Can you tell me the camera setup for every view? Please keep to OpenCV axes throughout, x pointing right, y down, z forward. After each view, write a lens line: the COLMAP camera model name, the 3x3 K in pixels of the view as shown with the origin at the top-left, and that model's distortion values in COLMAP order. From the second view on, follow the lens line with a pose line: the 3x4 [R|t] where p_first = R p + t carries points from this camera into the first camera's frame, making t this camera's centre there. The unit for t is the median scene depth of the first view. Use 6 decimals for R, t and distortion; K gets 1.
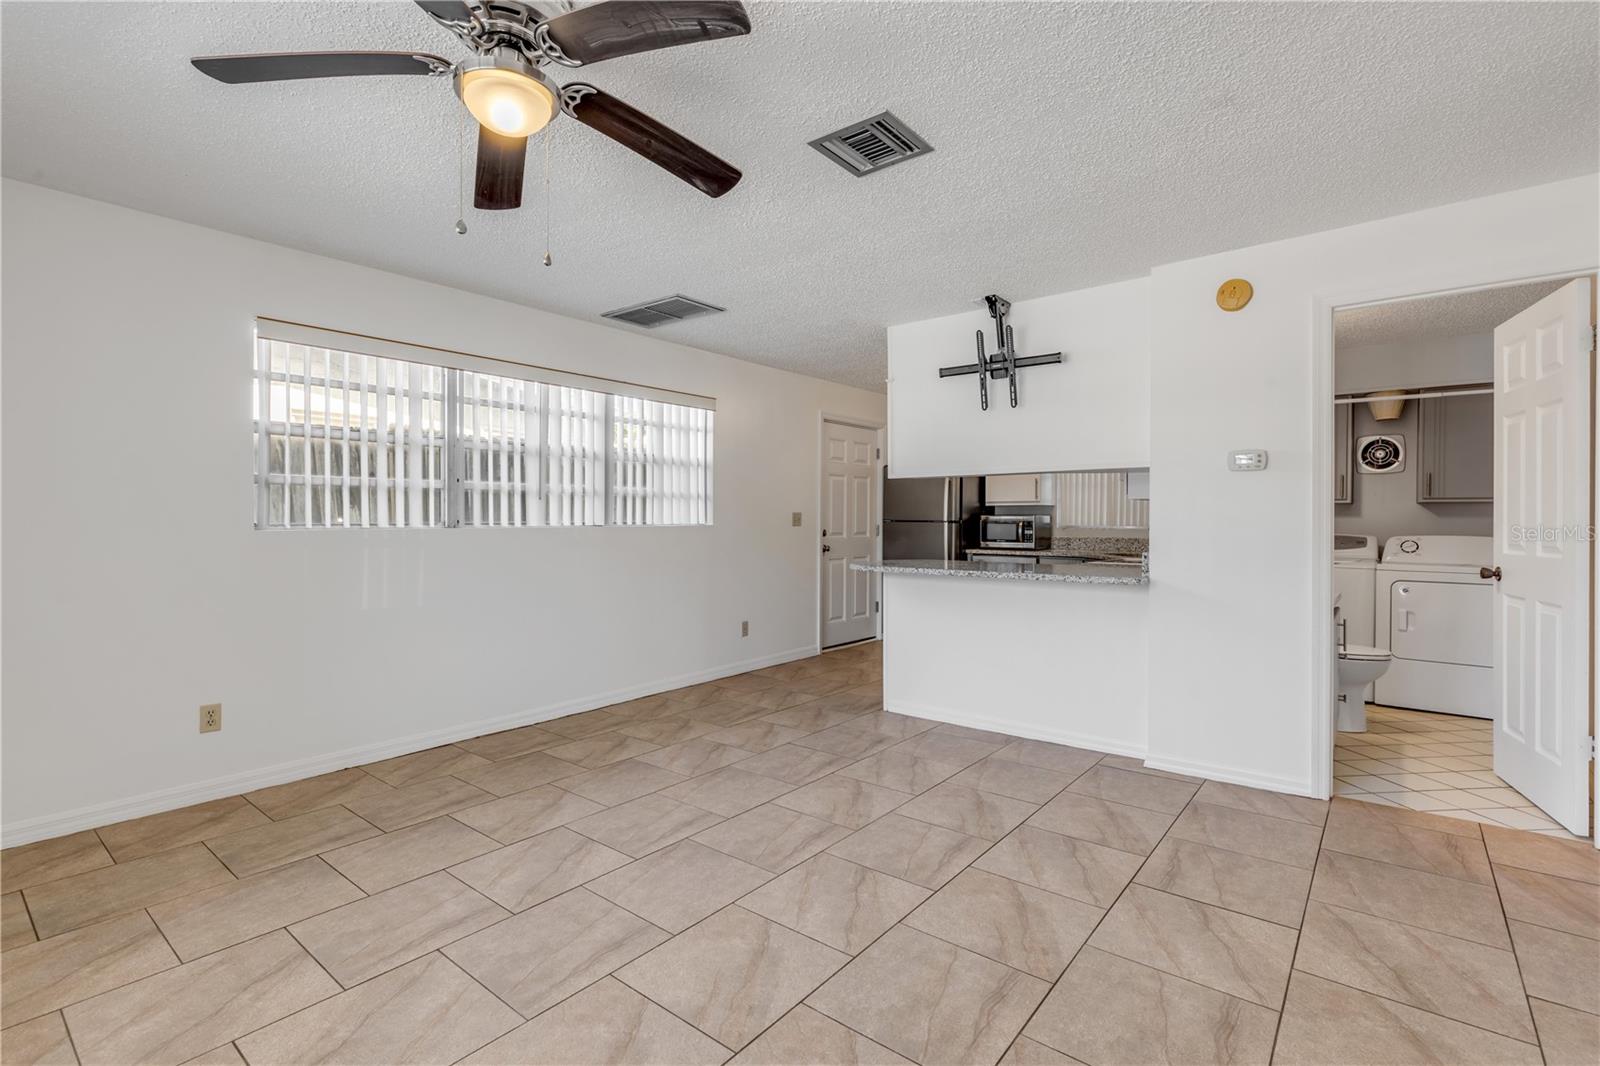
lens RADIAL K [[732.1, 0, 794.0], [0, 732.1, 524.5], [0, 0, 1]] dist [0.005433, 0.000100]
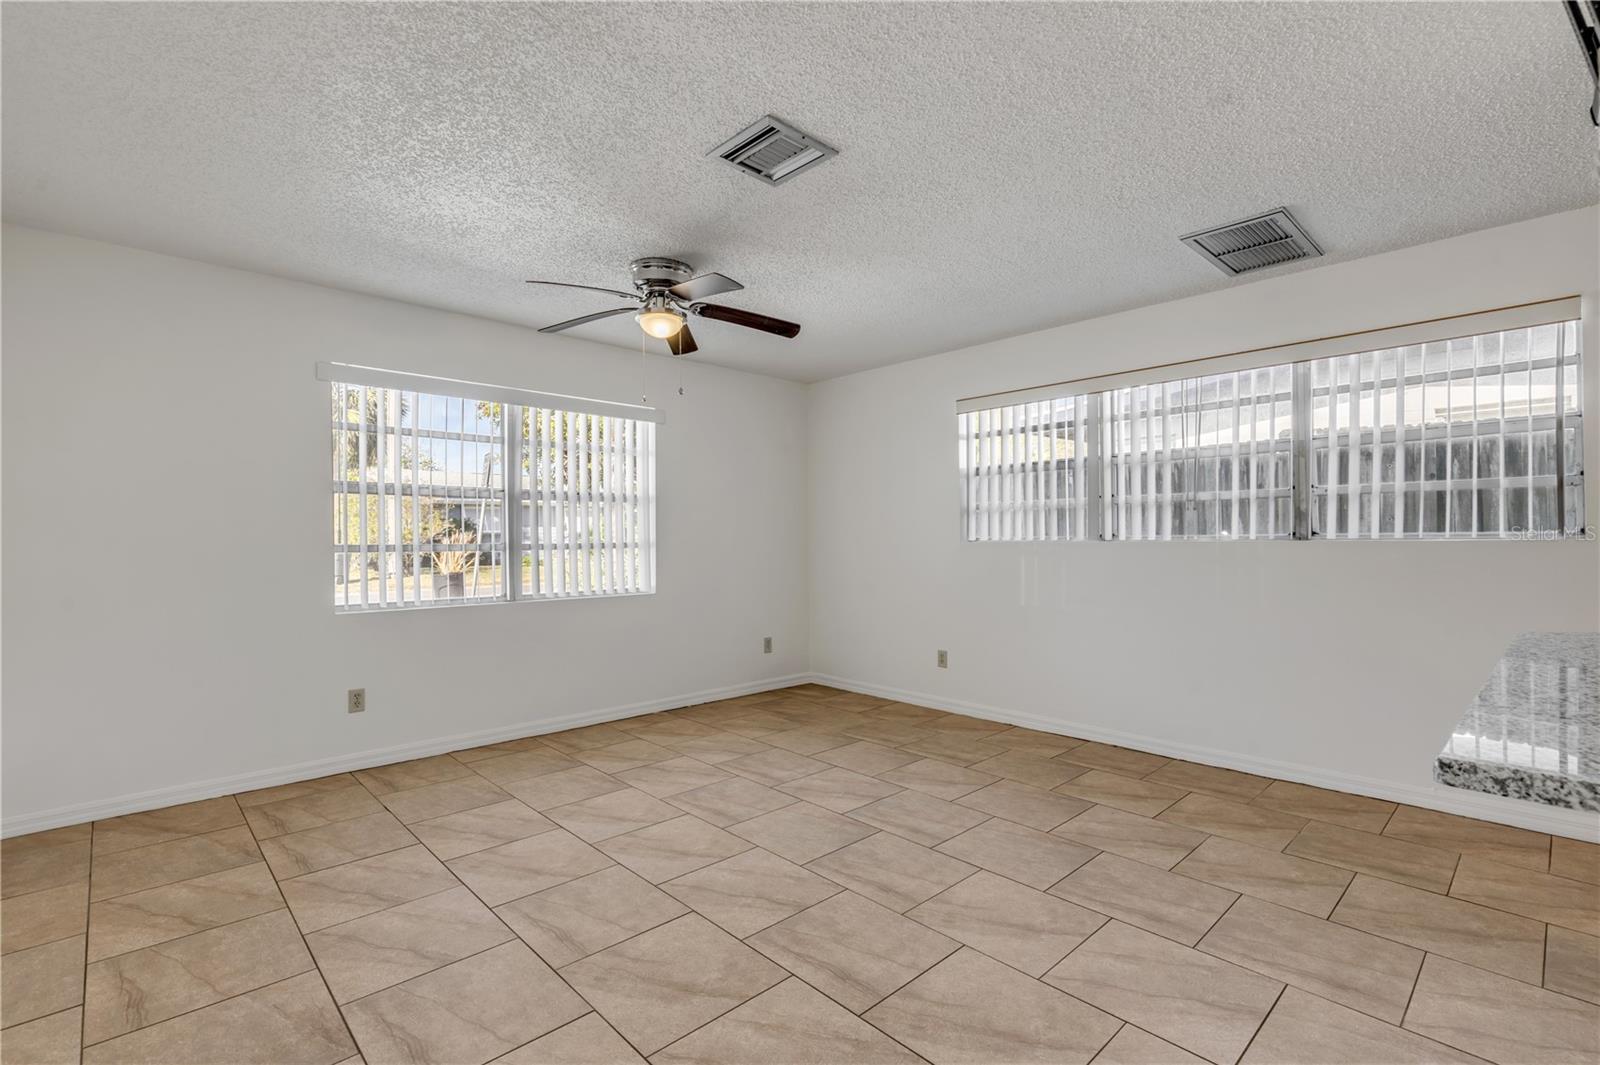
lens RADIAL K [[725.2, 0, 797.0], [0, 725.2, 528.4], [0, 0, 1]] dist [0.005544, -0.000092]
pose [[-0.127164, -0.010699, -0.991824, 0.694125], [0.000008, 0.999942, -0.010788, -0.002678], [0.991882, -0.001380, -0.127156, 0.755086]]
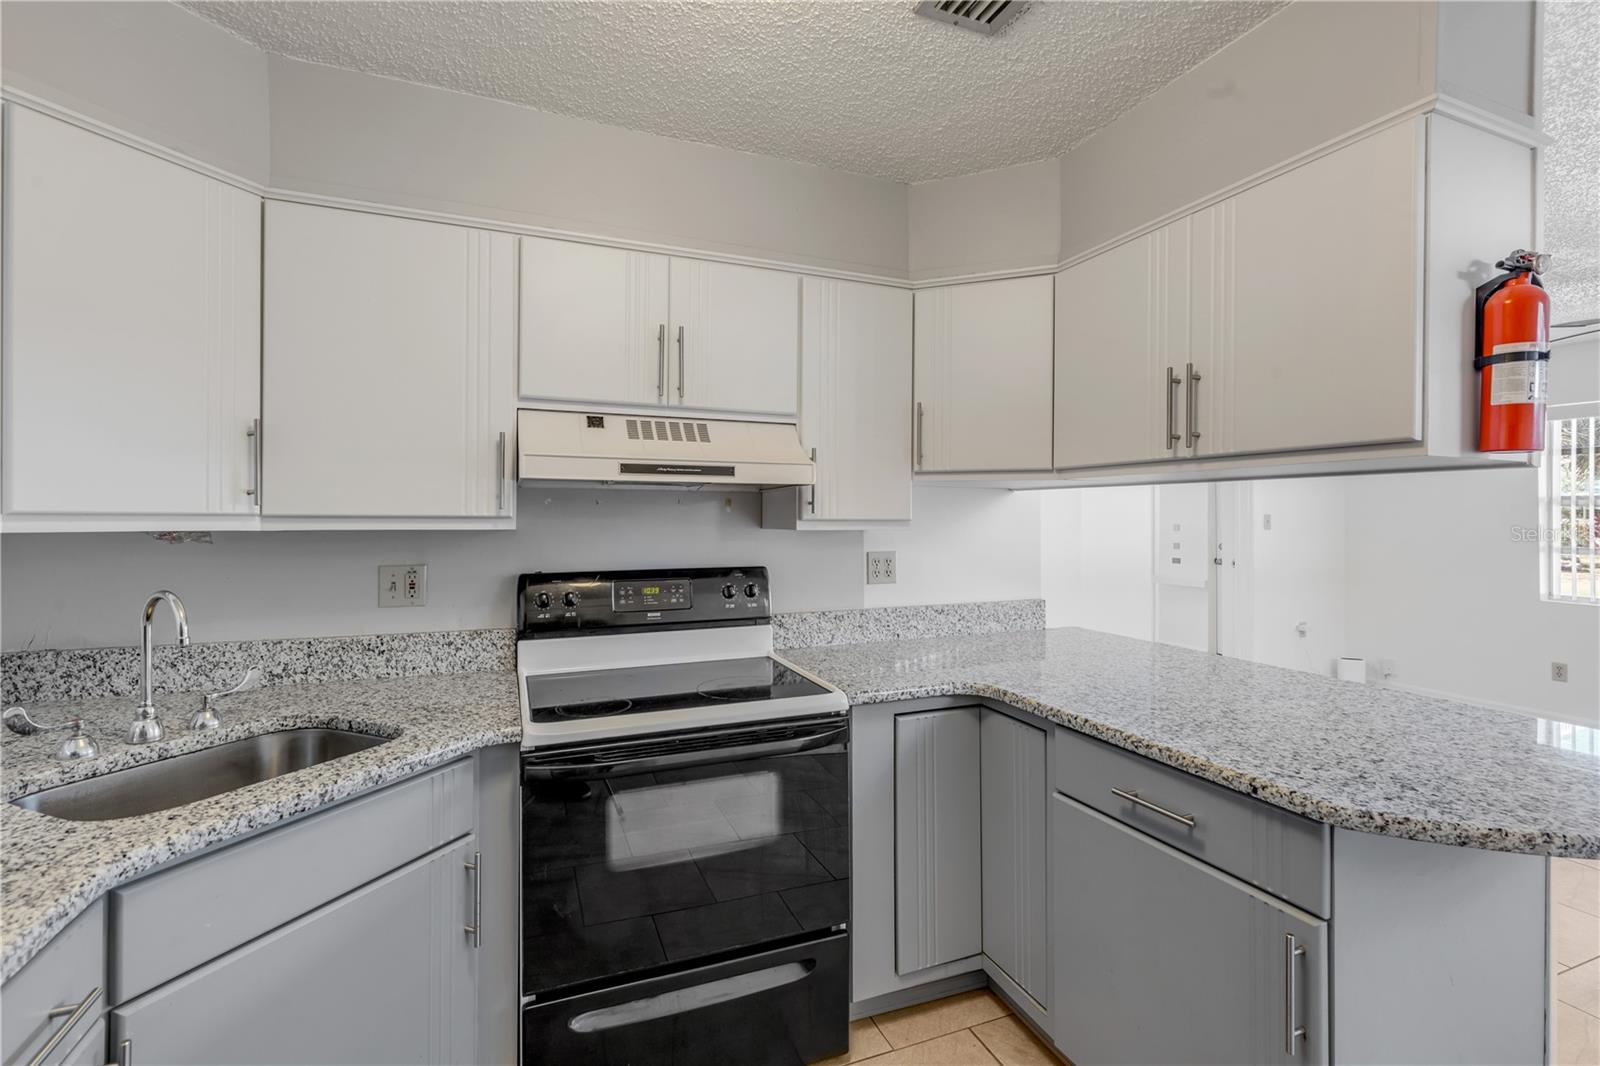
lens RADIAL K [[737.4, 0, 801.3], [0, 737.4, 511.5], [0, 0, 1]] dist [0.010207, -0.004107]
pose [[-0.877774, 0.003055, 0.479064, 0.313168], [0.002385, 0.999995, -0.002007, -0.055432], [-0.479068, -0.000620, -0.877777, 1.774783]]
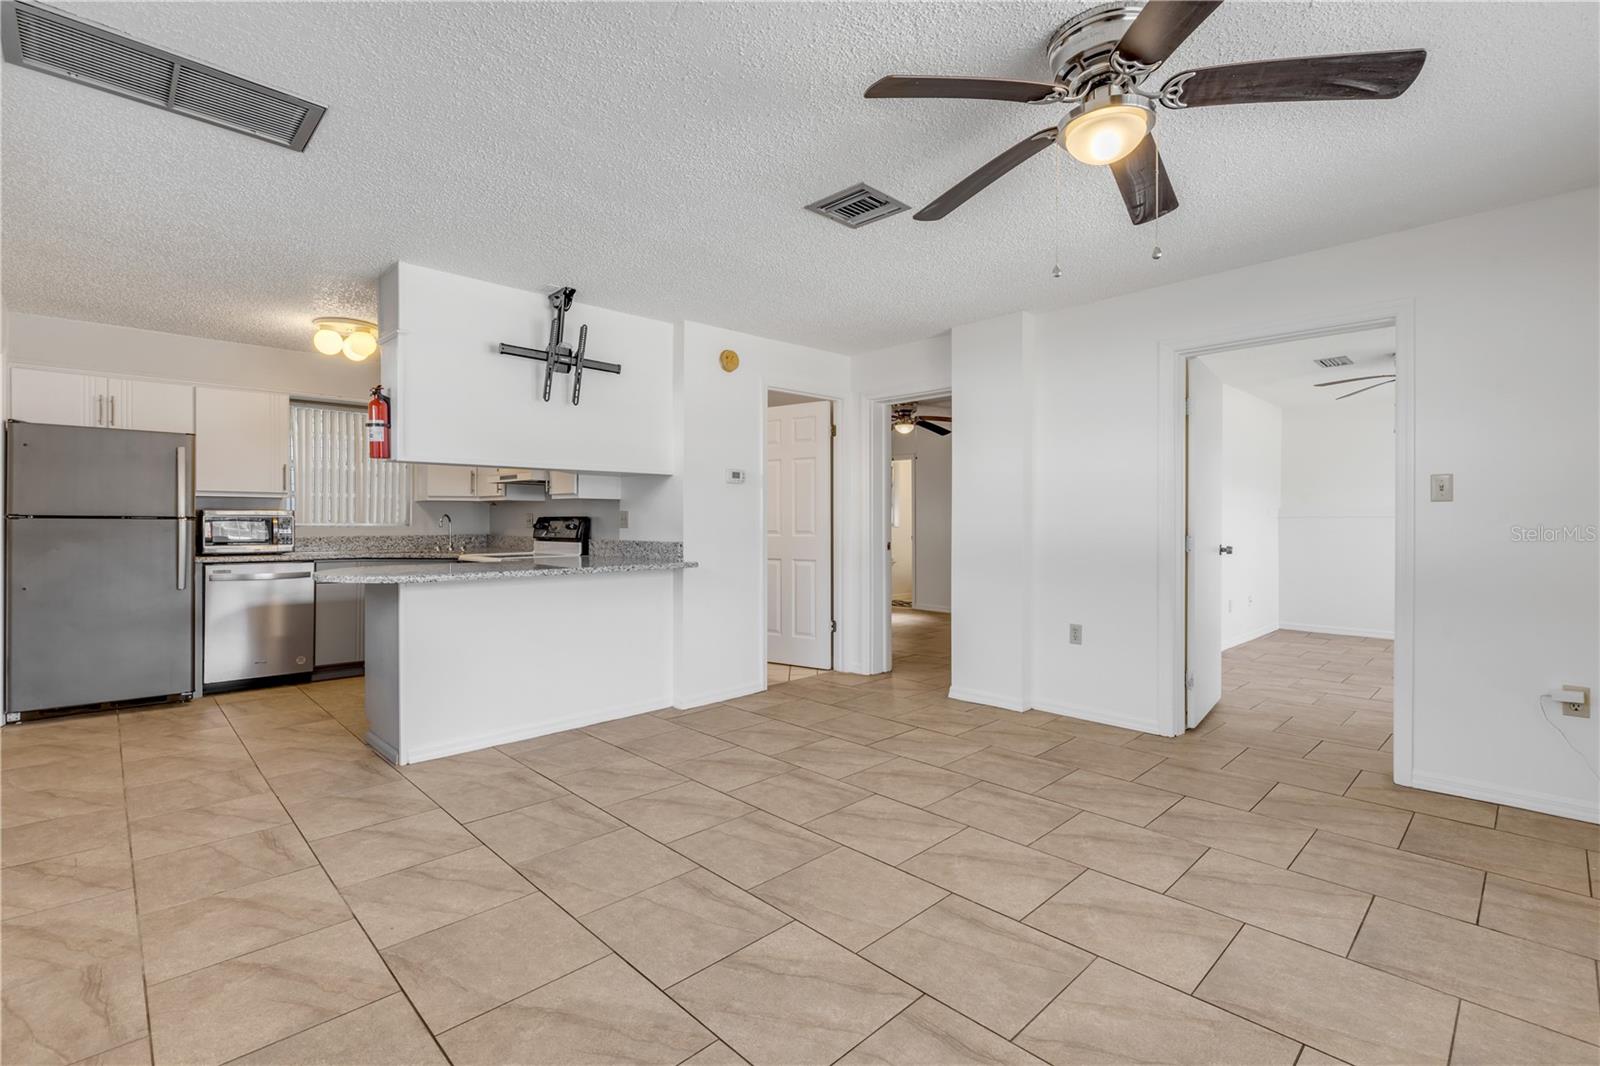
lens RADIAL K [[725.2, 0, 797.0], [0, 725.2, 528.9], [0, 0, 1]] dist [0.005544, -0.000092]
pose [[0.115665, -0.011113, 0.993226, -0.719940], [0.003613, 0.999936, 0.010767, 0.001964], [-0.993282, 0.002343, 0.115697, 0.629981]]
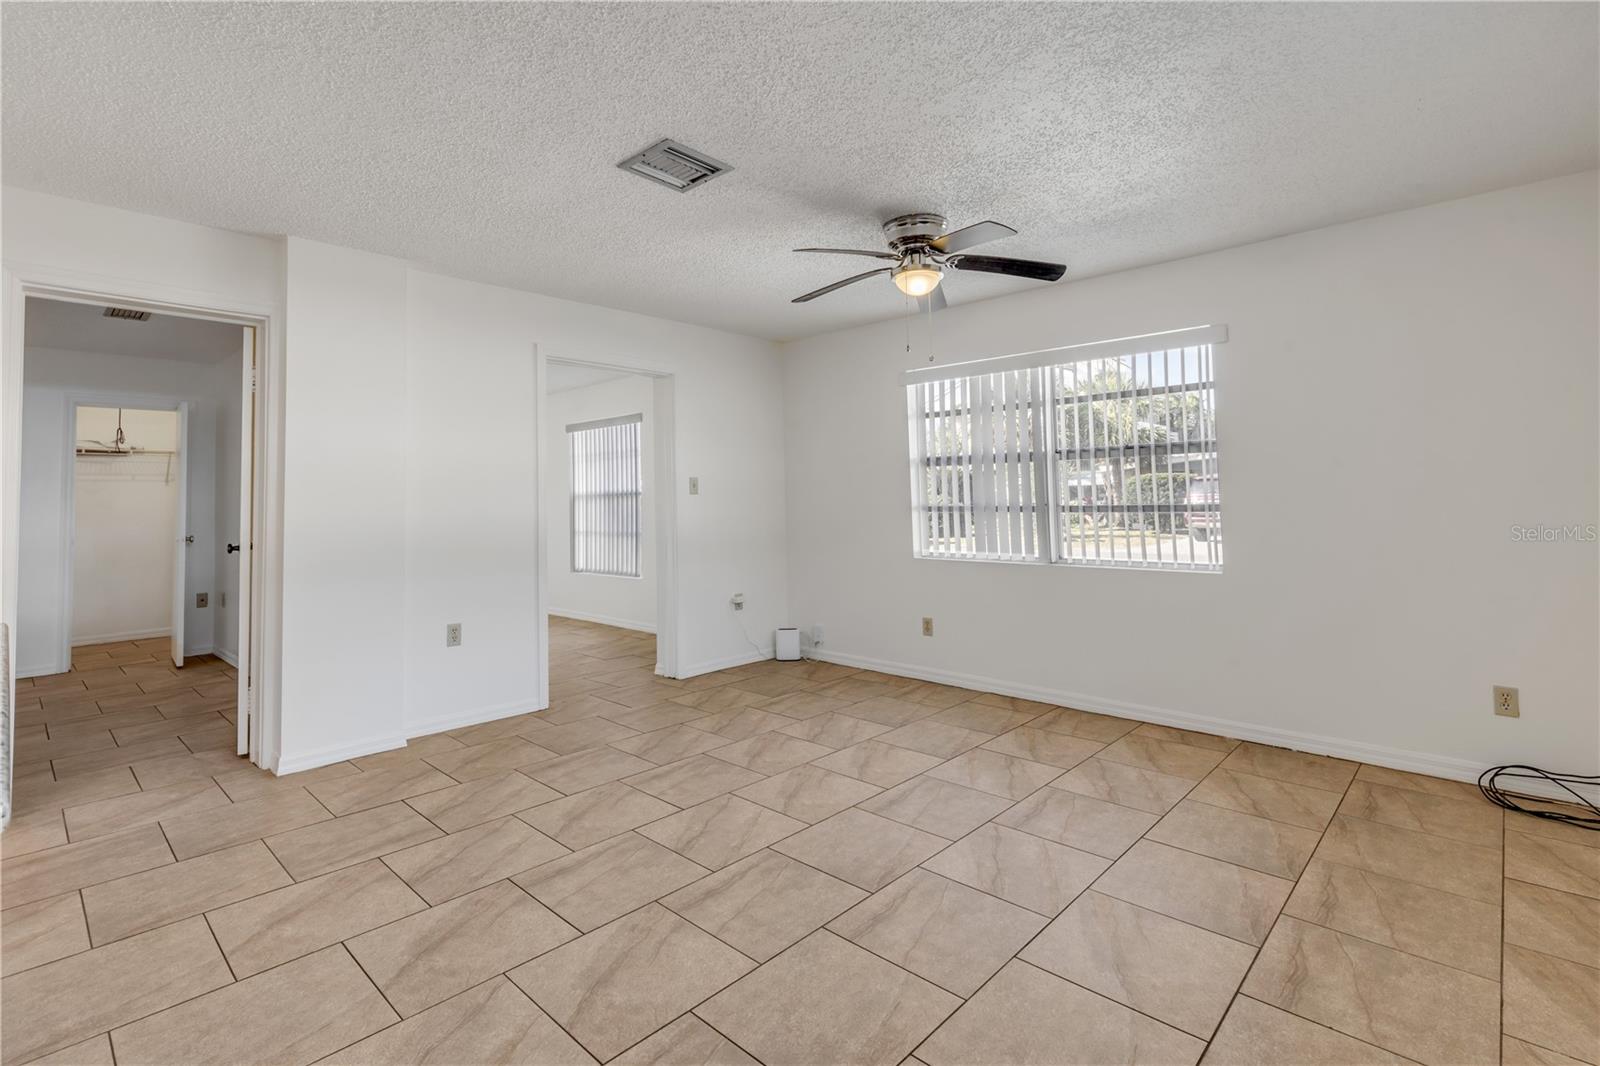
lens RADIAL K [[752.3, 0, 811.6], [0, 752.3, 484.4], [0, 0, 1]] dist [0.007796, 0.000105]
pose [[-0.998224, 0.012332, 0.058280, -0.099117], [0.010992, 0.999669, -0.023255, -0.000758], [-0.058547, -0.022574, -0.998029, 1.371257]]
